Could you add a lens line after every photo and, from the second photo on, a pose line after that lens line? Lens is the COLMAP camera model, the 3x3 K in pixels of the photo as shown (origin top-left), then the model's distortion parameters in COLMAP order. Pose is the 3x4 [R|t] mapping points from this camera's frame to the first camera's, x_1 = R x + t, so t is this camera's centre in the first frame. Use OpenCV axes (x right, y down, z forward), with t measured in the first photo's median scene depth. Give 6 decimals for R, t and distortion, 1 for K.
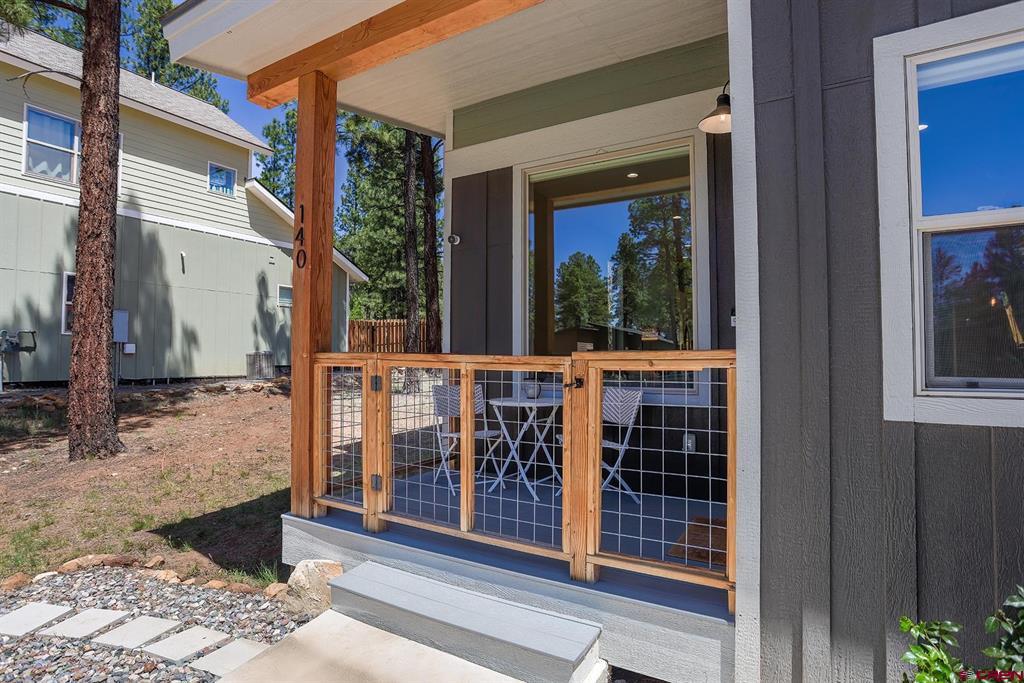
lens RADIAL K [[534.9, 0, 512.0], [0, 534.9, 341.5], [0, 0, 1]] dist [-0.086234, 0.049123]
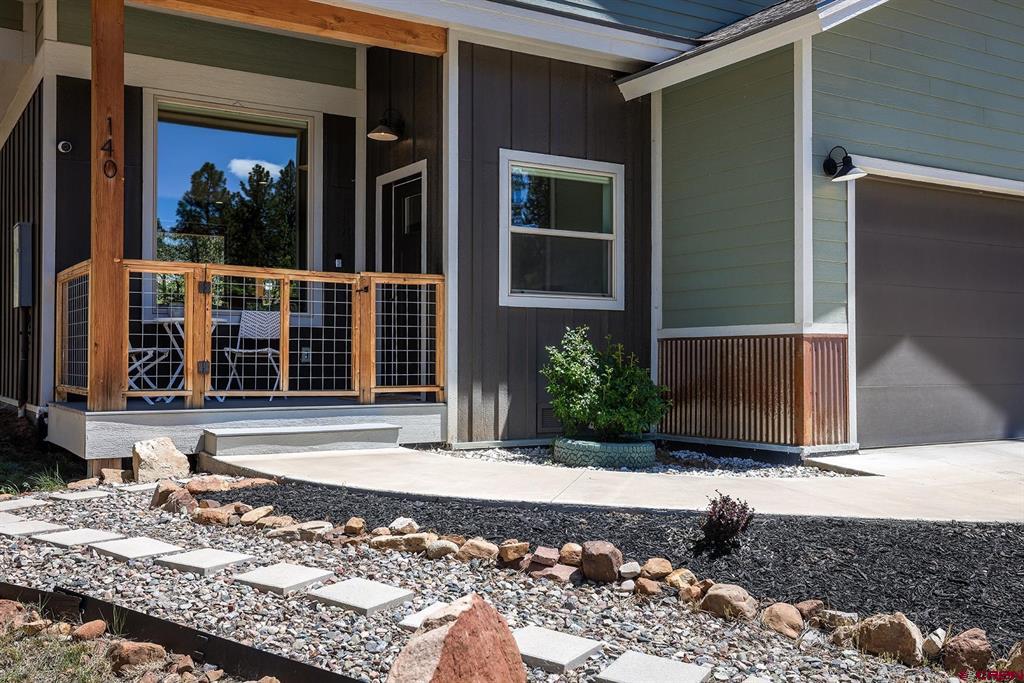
lens RADIAL K [[1010.5, 0, 512.0], [0, 1010.5, 341.5], [0, 0, 1]] dist [-0.003565, -0.000385]
pose [[0.452743, 0.013387, 0.891540, -2.610452], [-0.027185, 0.999630, -0.001205, 0.241102], [-0.891226, -0.023691, 0.452939, -0.913884]]
